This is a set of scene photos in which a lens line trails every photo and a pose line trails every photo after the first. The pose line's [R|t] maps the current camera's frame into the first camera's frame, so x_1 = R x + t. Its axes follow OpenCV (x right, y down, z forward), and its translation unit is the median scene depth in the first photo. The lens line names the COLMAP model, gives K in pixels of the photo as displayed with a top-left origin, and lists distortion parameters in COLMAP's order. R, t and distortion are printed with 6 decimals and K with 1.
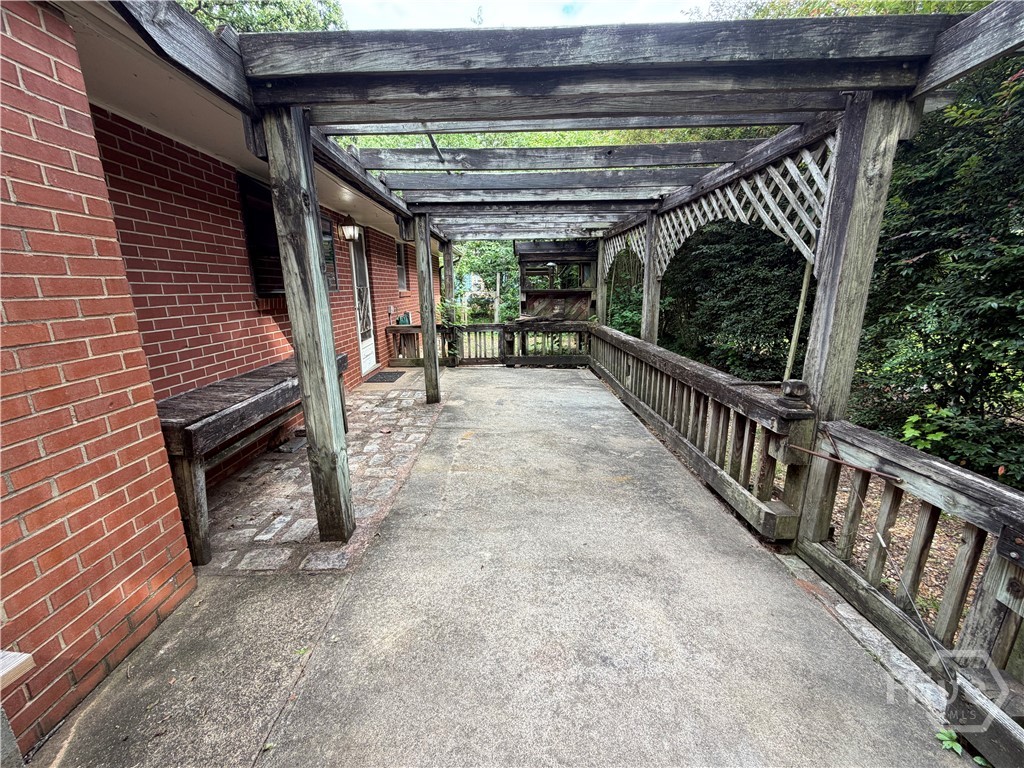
lens RADIAL K [[410.0, 0, 512.0], [0, 410.0, 384.0], [0, 0, 1]] dist [0.010578, -0.000700]
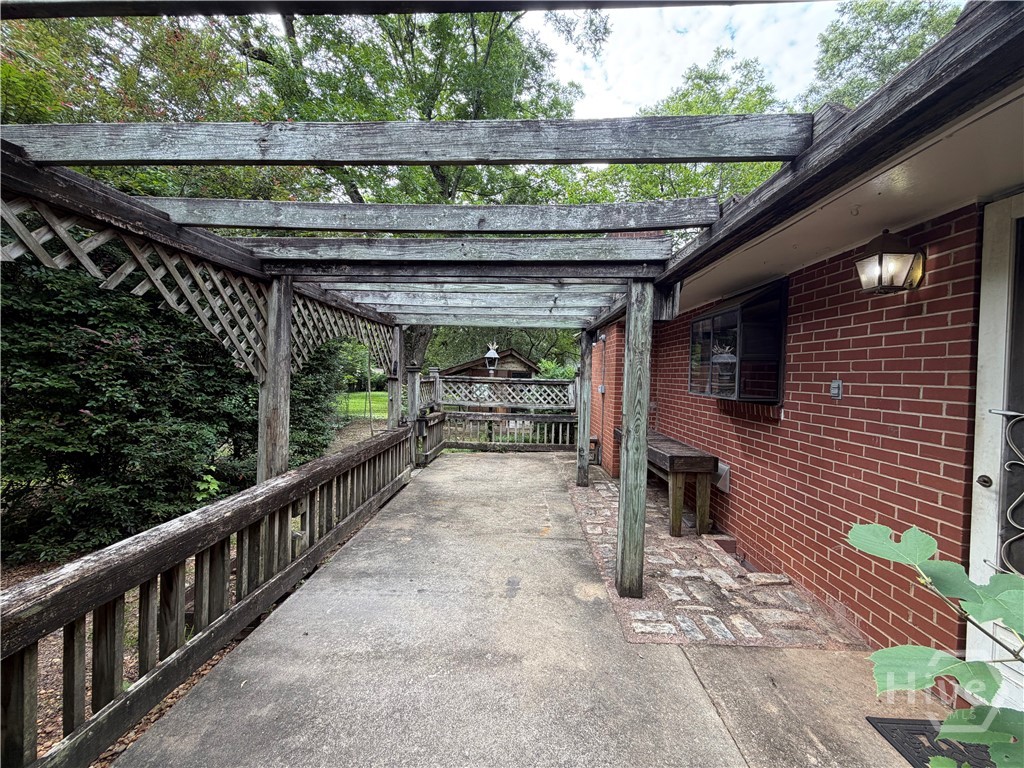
lens RADIAL K [[410.0, 0, 512.0], [0, 410.0, 384.0], [0, 0, 1]] dist [0.010578, -0.000700]
pose [[-0.999046, -0.017267, 0.040122, -0.065052], [-0.006322, 0.966032, 0.258346, -0.529061], [-0.043220, 0.257845, -0.965219, 2.055256]]
